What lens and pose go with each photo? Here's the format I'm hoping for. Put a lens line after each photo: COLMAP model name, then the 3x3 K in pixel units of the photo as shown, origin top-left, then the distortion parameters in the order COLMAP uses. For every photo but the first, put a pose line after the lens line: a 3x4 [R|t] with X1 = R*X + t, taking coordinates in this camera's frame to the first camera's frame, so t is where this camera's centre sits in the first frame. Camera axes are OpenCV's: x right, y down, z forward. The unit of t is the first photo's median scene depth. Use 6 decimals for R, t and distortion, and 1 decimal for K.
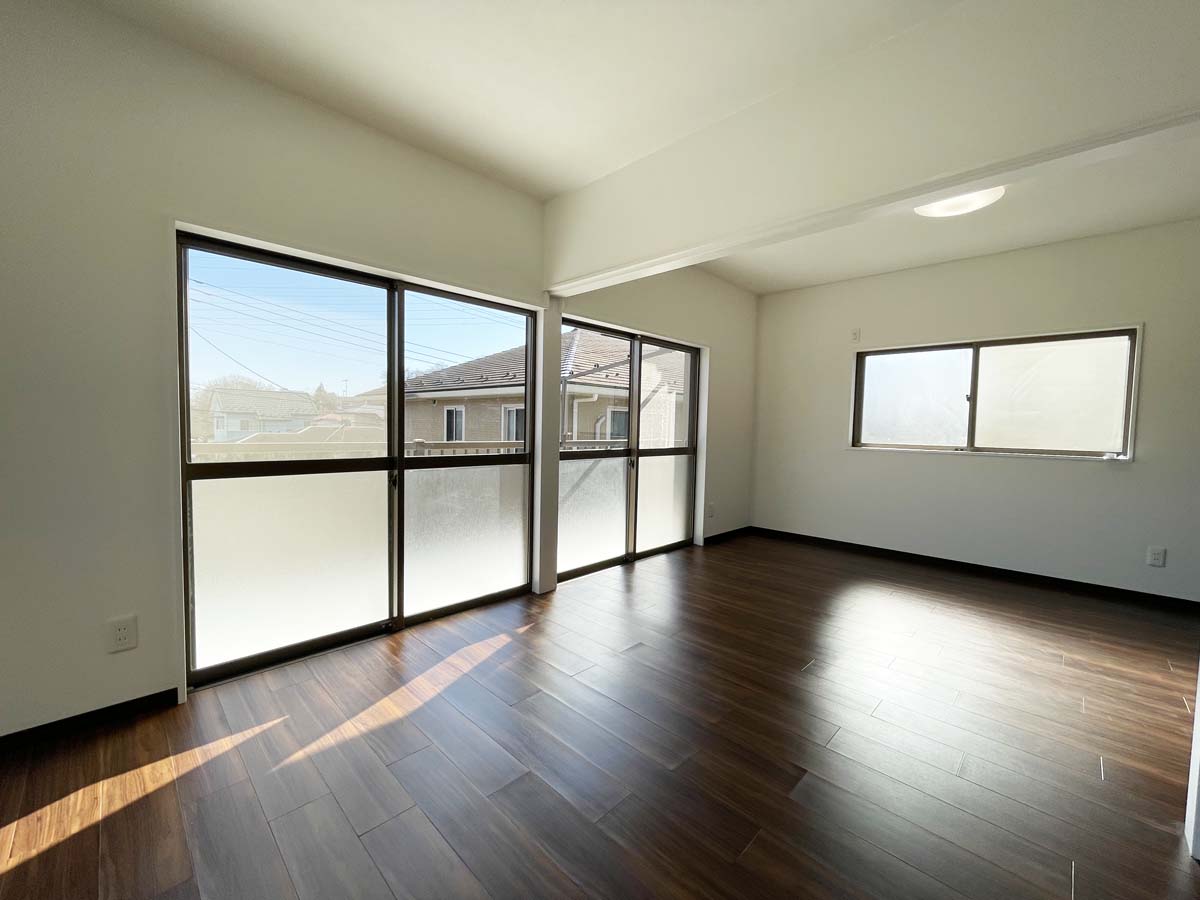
lens RADIAL K [[484.1, 0, 599.7], [0, 484.1, 451.8], [0, 0, 1]] dist [-0.000788, -0.000468]
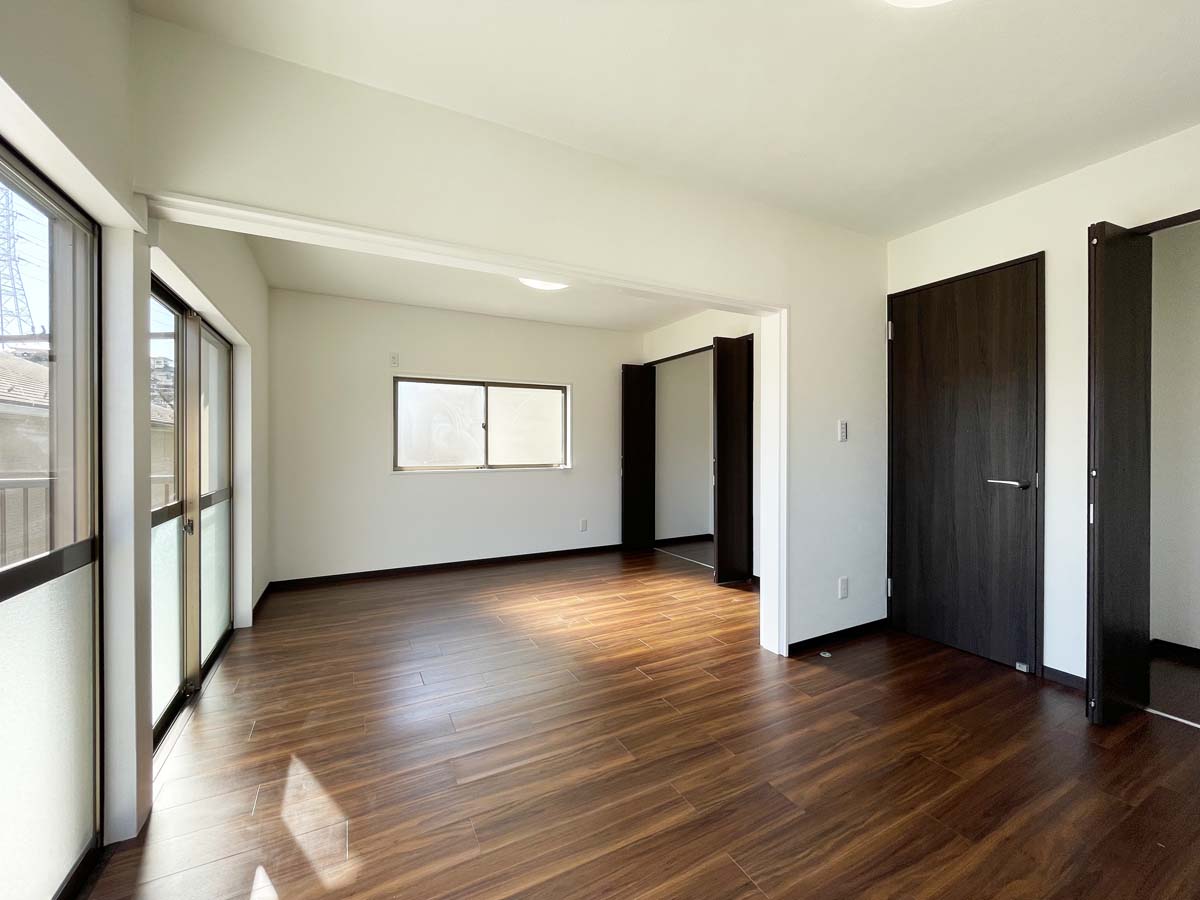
lens RADIAL K [[484.1, 0, 599.9], [0, 484.1, 447.3], [0, 0, 1]] dist [-0.000788, -0.000468]
pose [[0.316494, -0.020448, 0.948374, -0.329692], [0.061295, 0.998119, 0.001065, -0.039586], [-0.946612, 0.057793, 0.317152, 0.327592]]
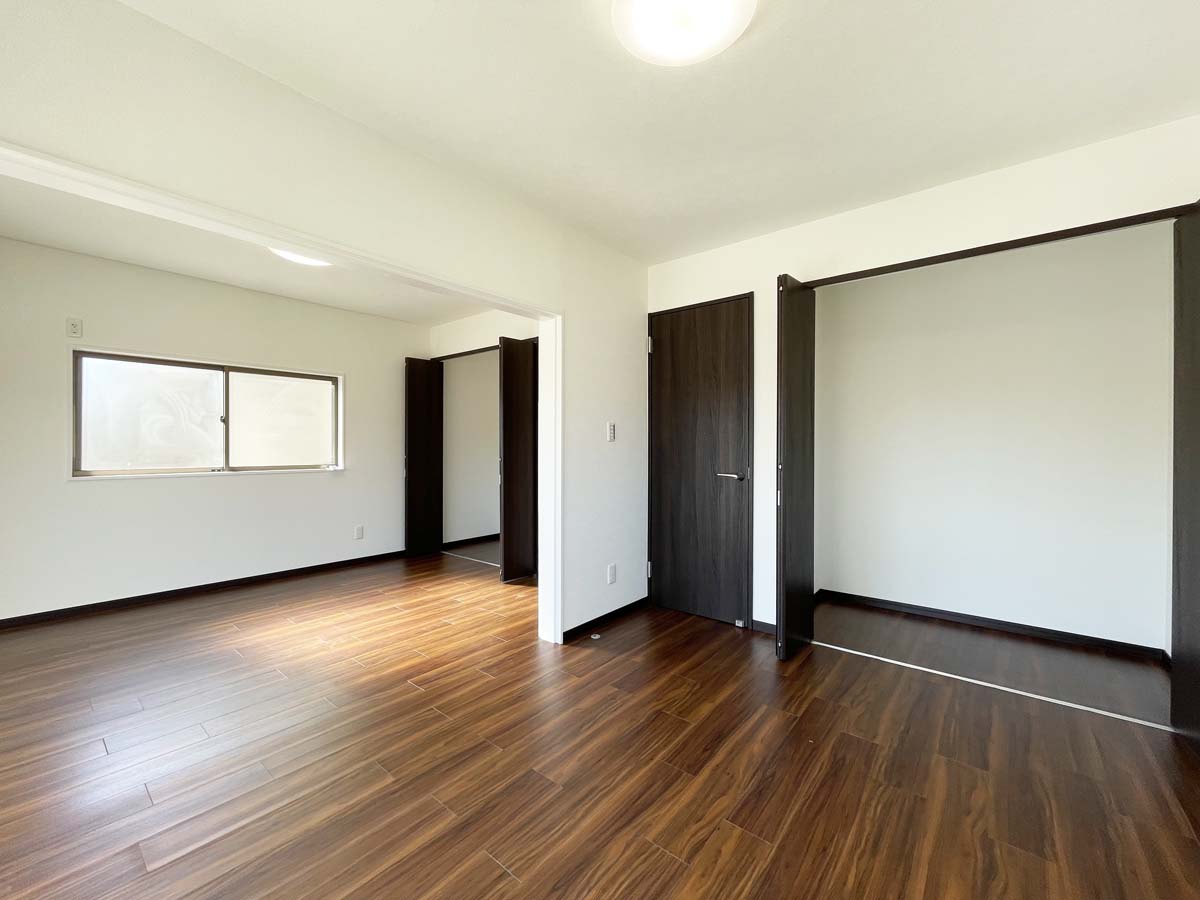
lens RADIAL K [[484.1, 0, 597.1], [0, 484.1, 449.1], [0, 0, 1]] dist [-0.000788, -0.000468]
pose [[-0.079311, -0.023258, 0.996579, -0.323194], [0.052272, 0.998255, 0.027457, -0.035768], [-0.995478, 0.054271, -0.077957, 0.298708]]
